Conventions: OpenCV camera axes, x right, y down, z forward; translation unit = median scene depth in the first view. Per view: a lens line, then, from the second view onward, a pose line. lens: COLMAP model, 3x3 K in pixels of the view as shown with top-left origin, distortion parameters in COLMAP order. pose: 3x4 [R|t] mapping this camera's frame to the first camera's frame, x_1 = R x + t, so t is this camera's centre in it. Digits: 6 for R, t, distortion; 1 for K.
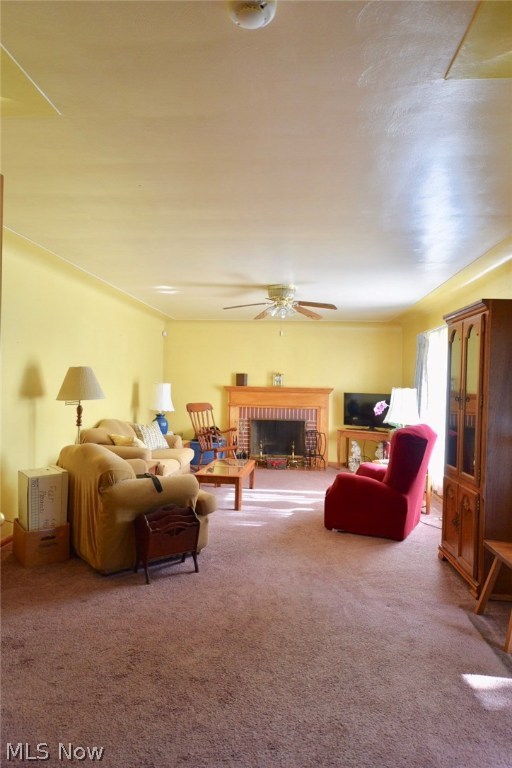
lens RADIAL K [[528.1, 0, 255.5], [0, 528.1, 385.8], [0, 0, 1]] dist [0.044404, 0.003499]
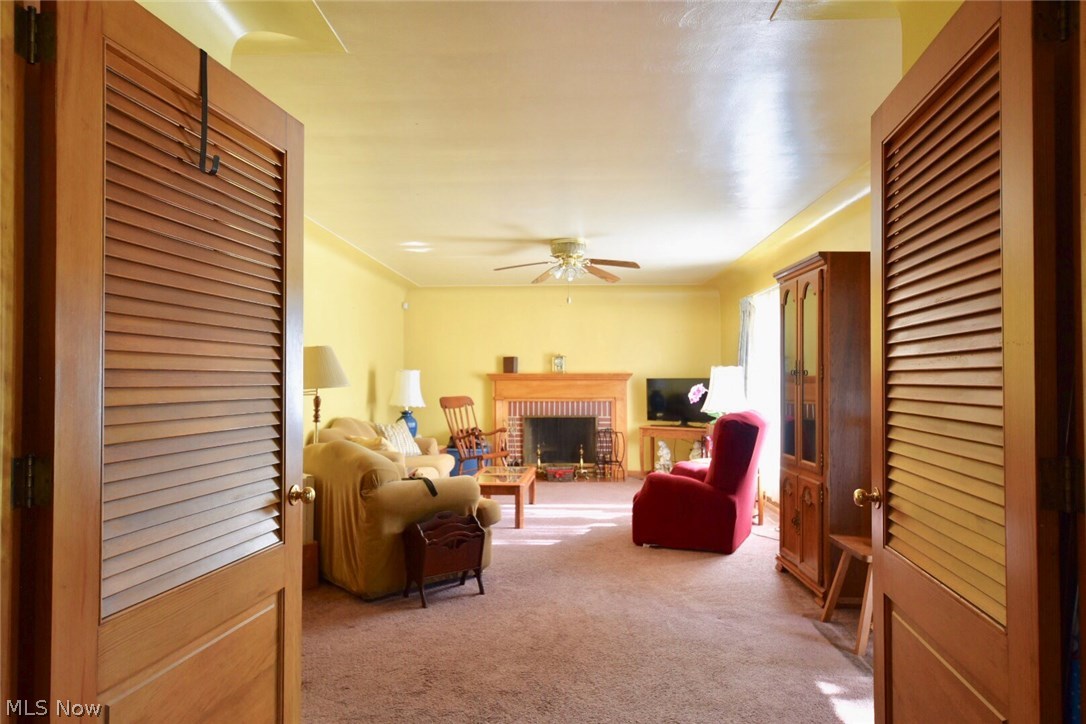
lens RADIAL K [[746.7, 0, 543.0], [0, 746.7, 363.1], [0, 0, 1]] dist [0.044404, 0.003499]
pose [[0.998851, -0.021103, 0.043022, -0.056134], [0.022123, 0.999482, -0.023382, 0.026834], [-0.042506, 0.024307, 0.998800, -0.141736]]
